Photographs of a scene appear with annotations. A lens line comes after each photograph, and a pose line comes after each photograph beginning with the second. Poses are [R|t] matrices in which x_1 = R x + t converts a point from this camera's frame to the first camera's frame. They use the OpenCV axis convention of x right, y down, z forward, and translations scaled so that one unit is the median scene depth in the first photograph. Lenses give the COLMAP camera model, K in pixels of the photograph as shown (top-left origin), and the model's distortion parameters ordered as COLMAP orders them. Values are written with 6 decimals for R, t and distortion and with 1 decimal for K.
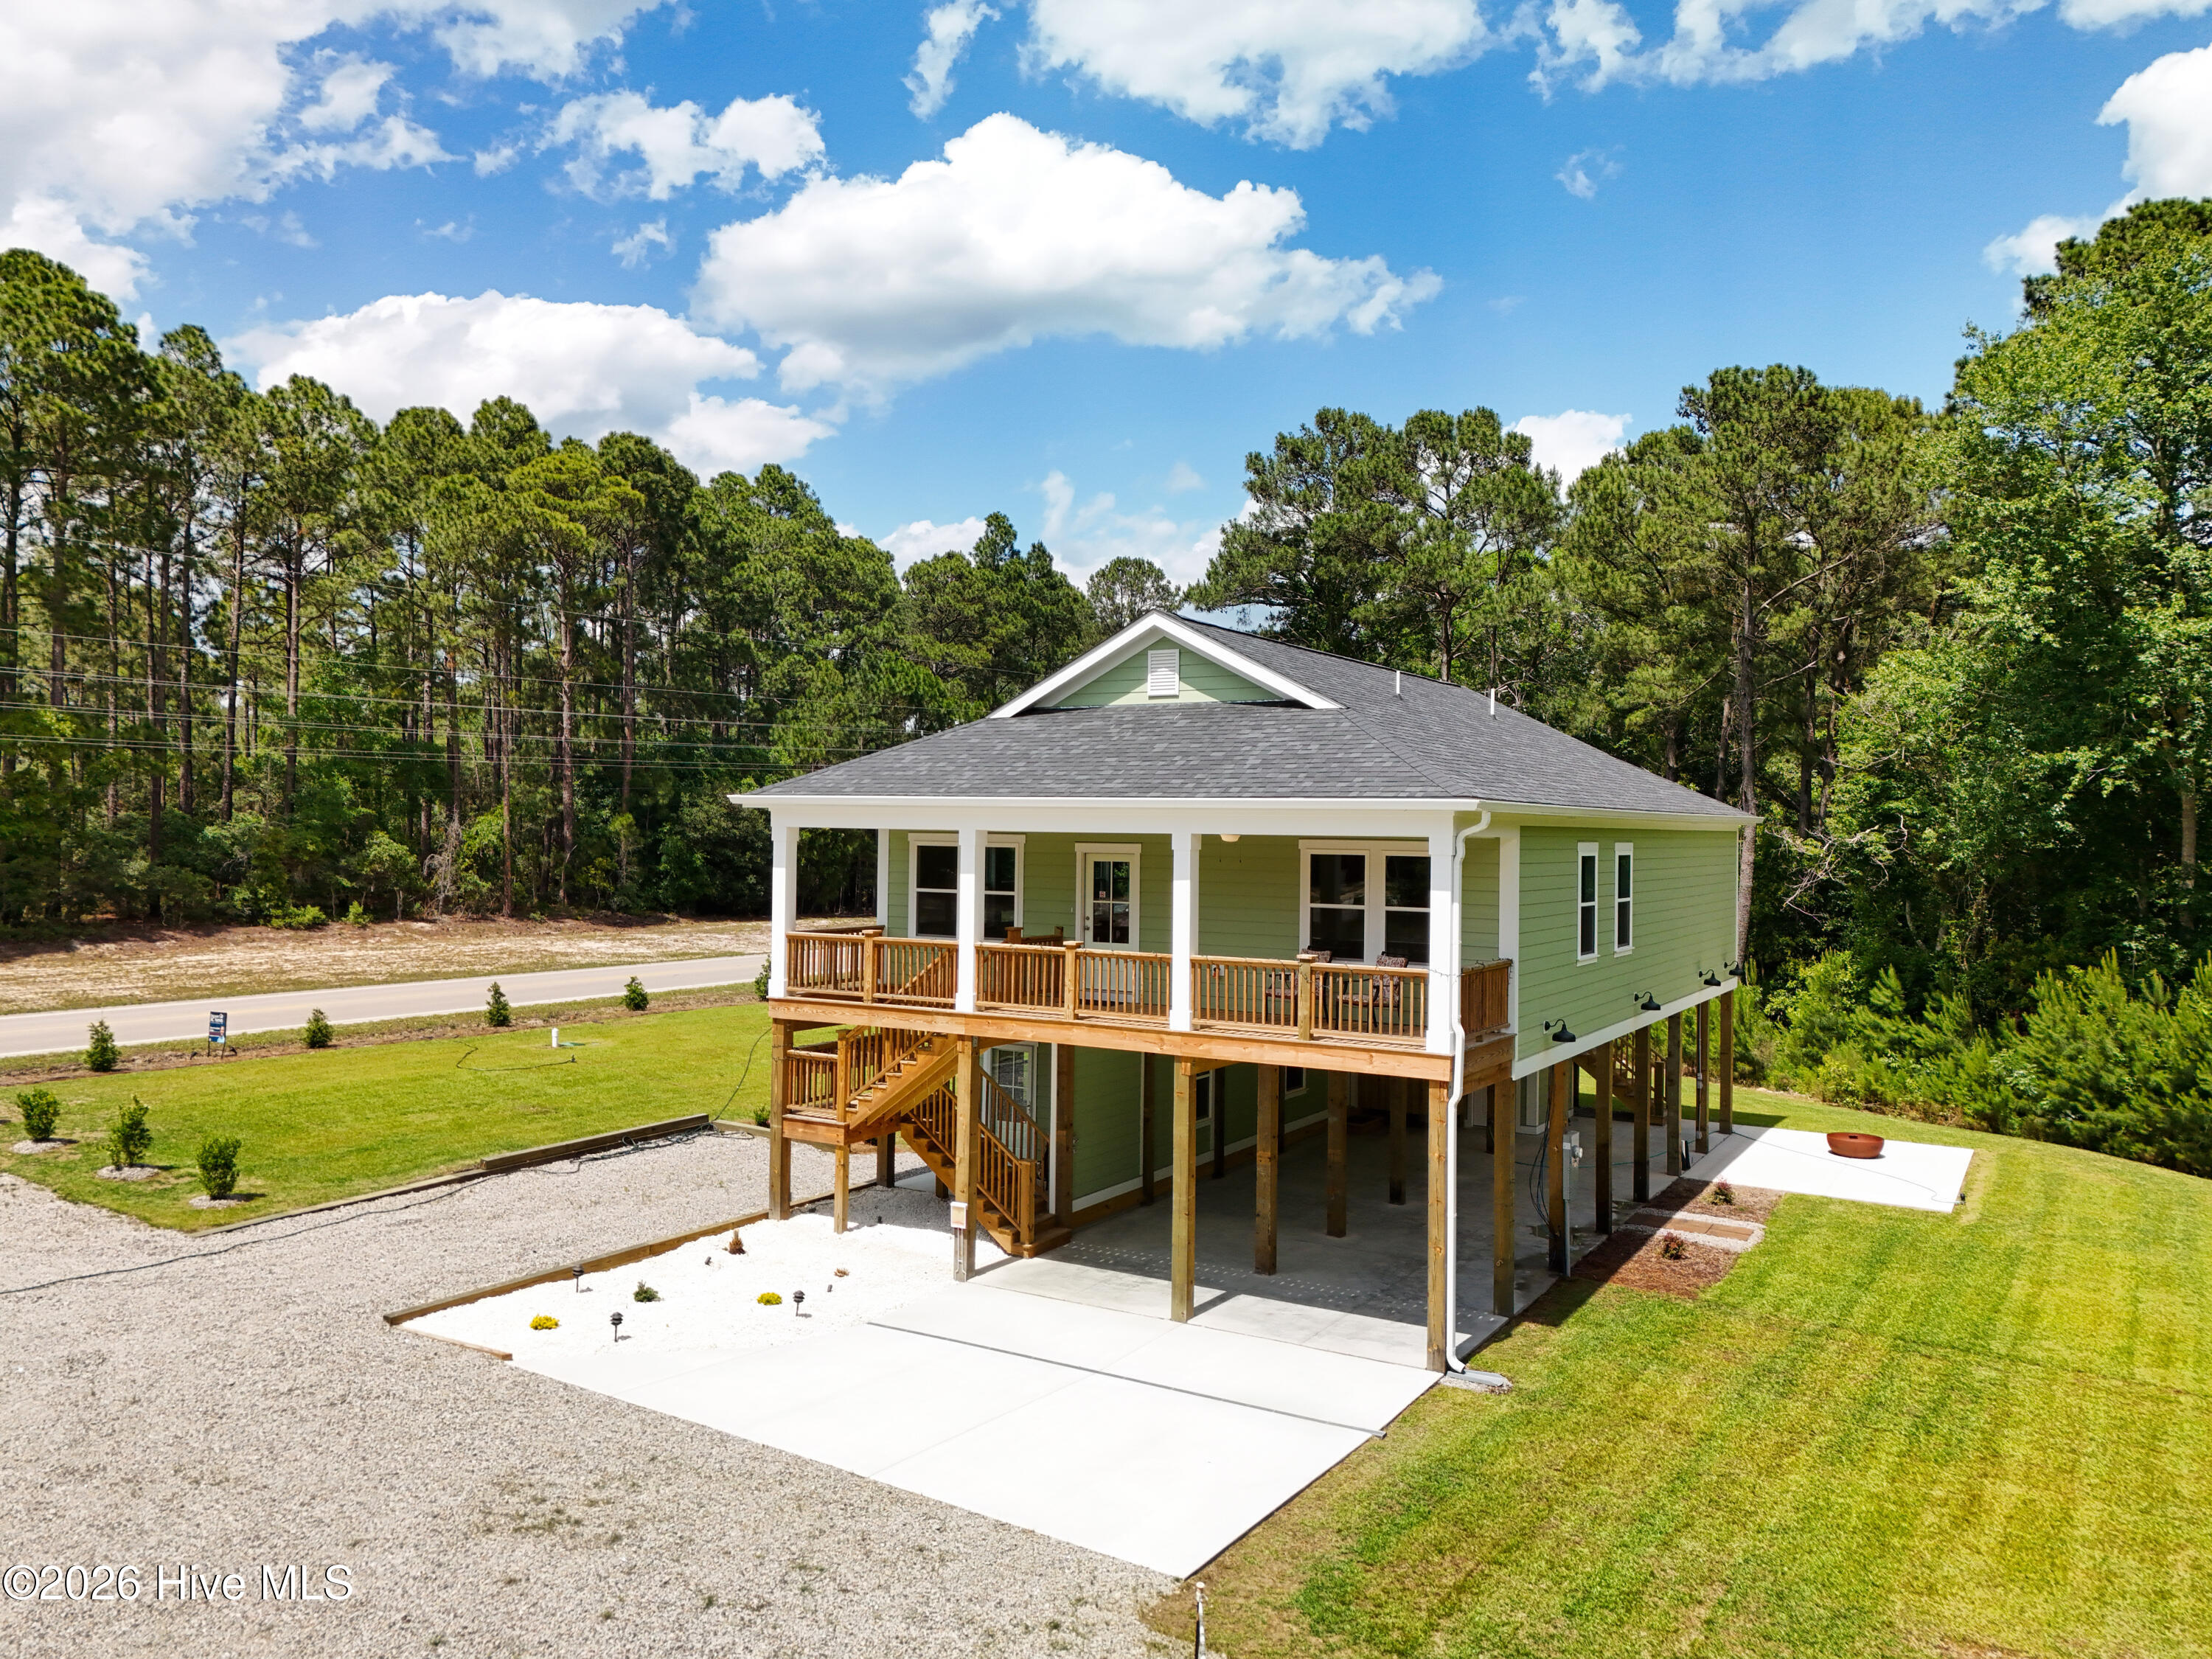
lens RADIAL K [[1622.1, 0, 1140.3], [0, 1622.1, 829.1], [0, 0, 1]] dist [0.096646, -0.087861]
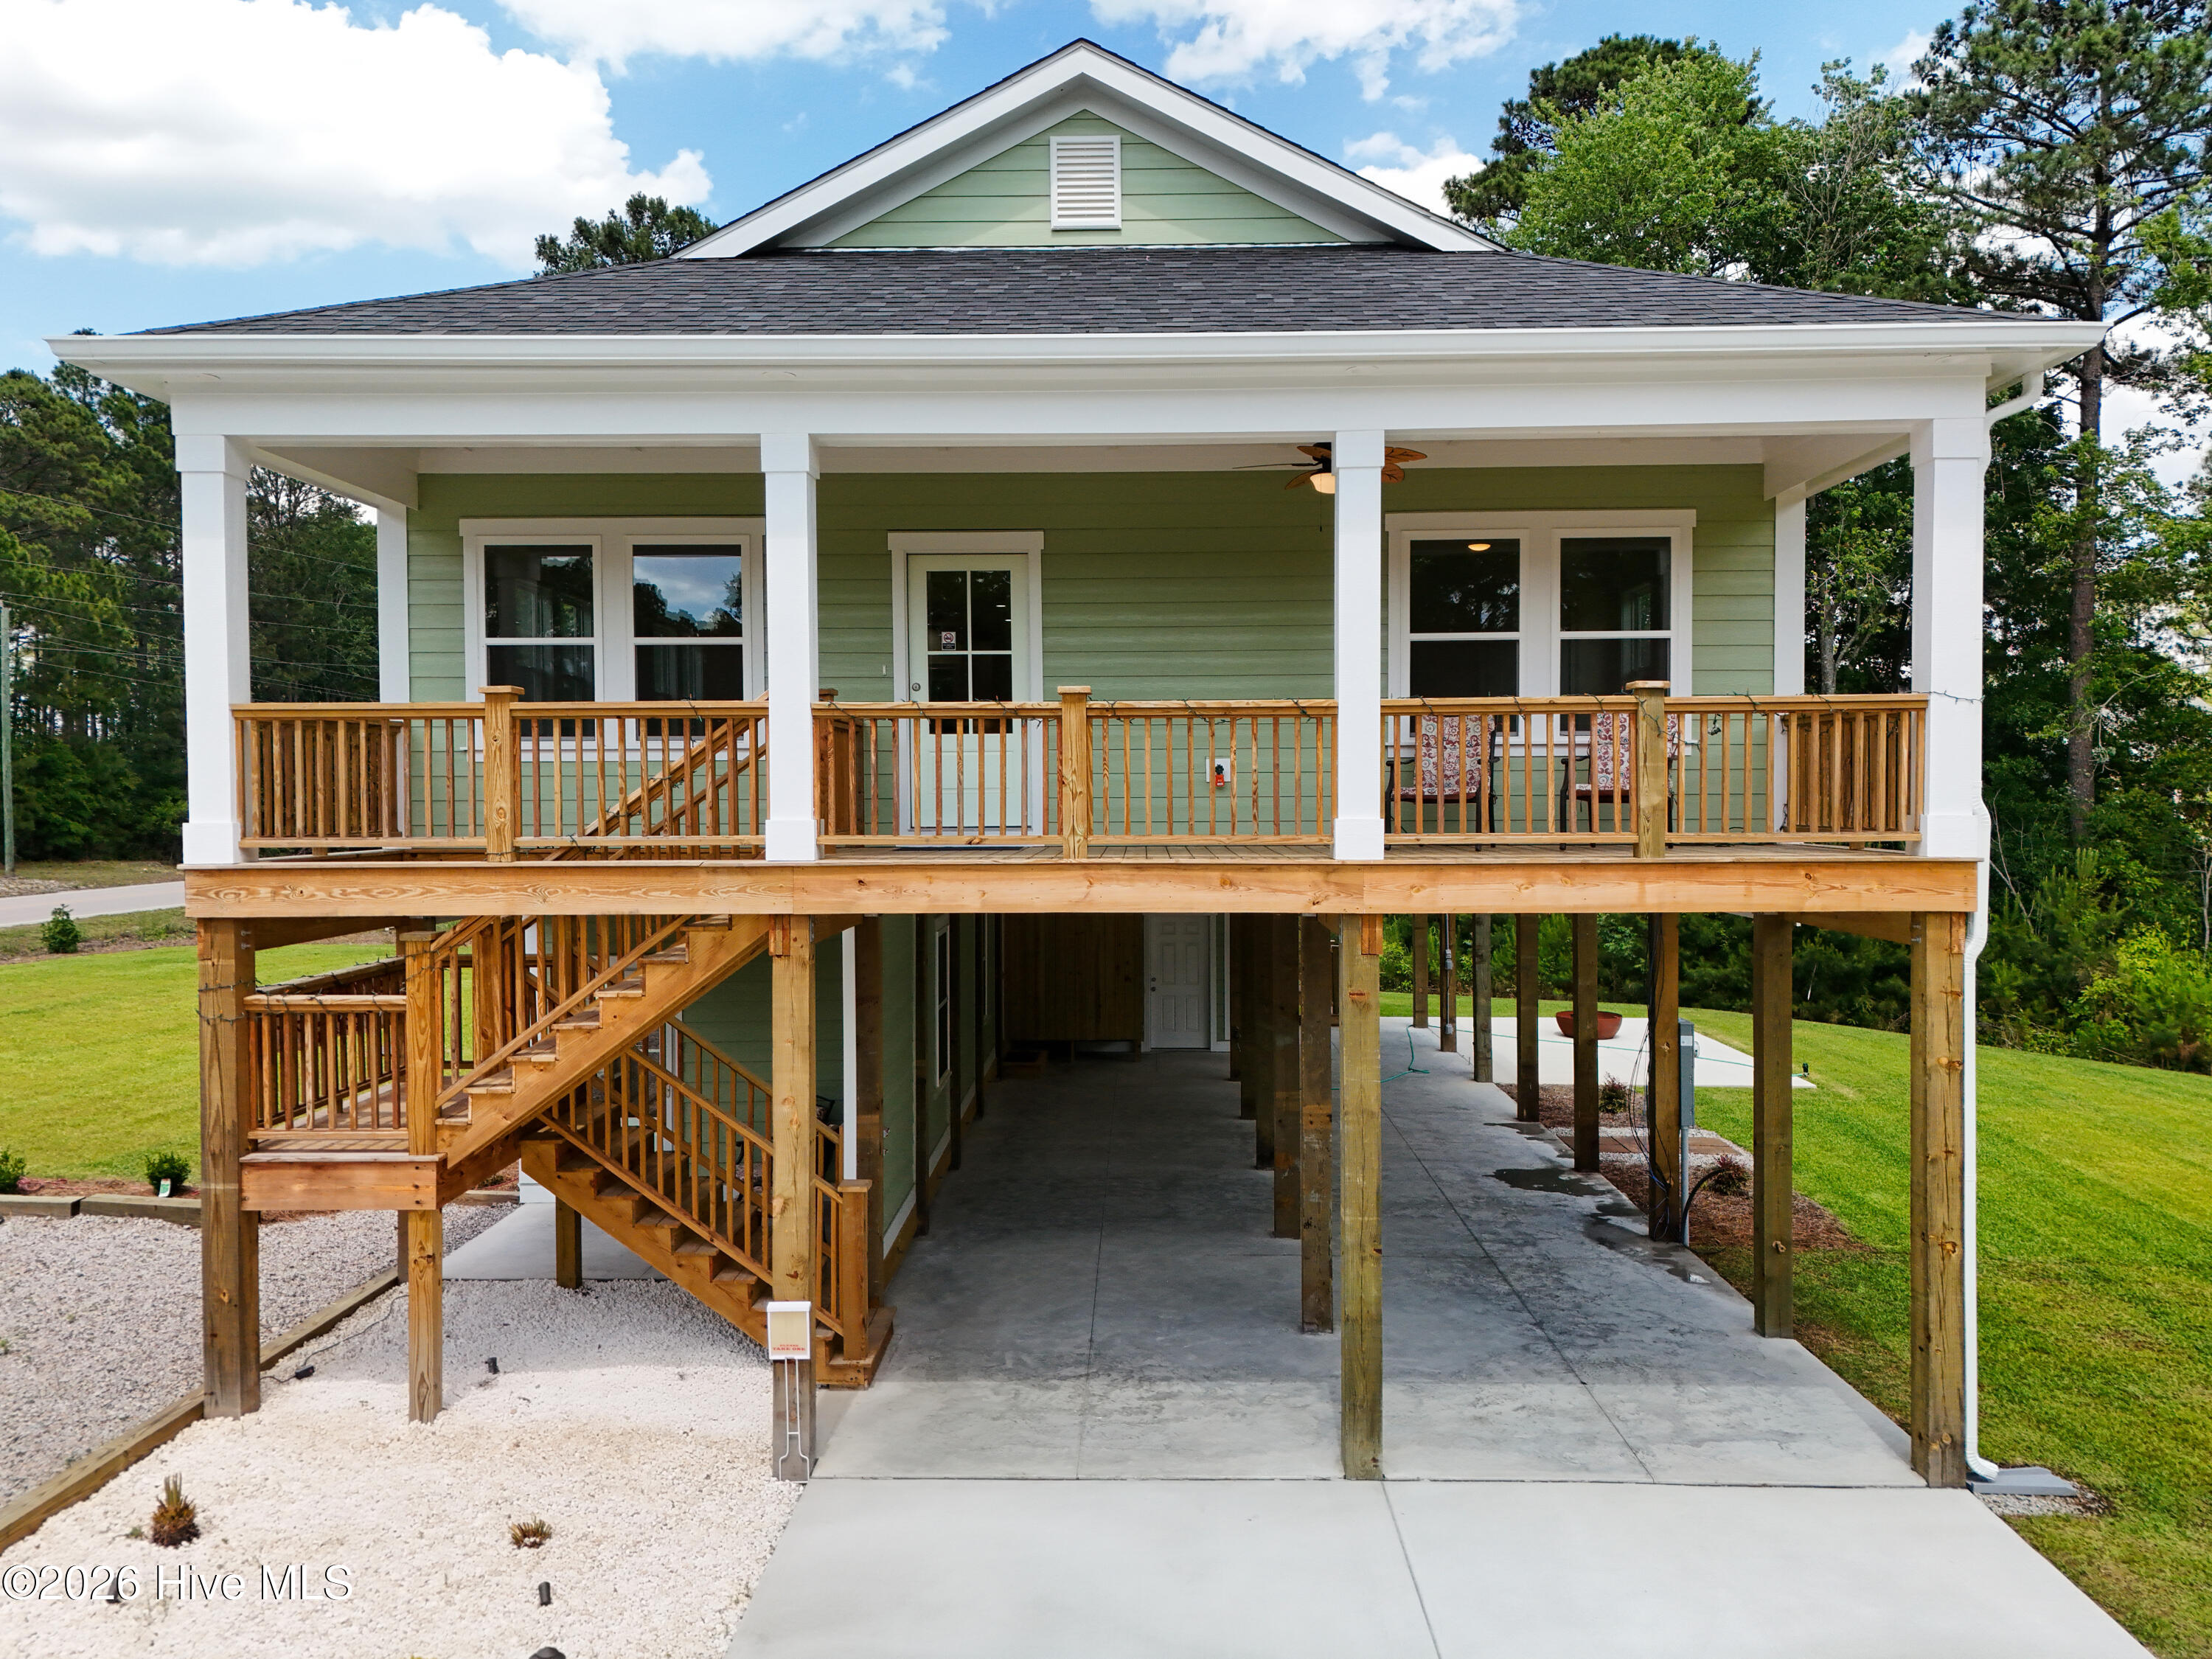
lens RADIAL K [[1622.1, 0, 1140.3], [0, 1622.1, 829.1], [0, 0, 1]] dist [0.096646, -0.087861]
pose [[0.874295, -0.031526, 0.484371, -0.227131], [0.017541, 0.999289, 0.033379, 0.087640], [-0.485079, -0.020686, 0.874226, 0.555298]]
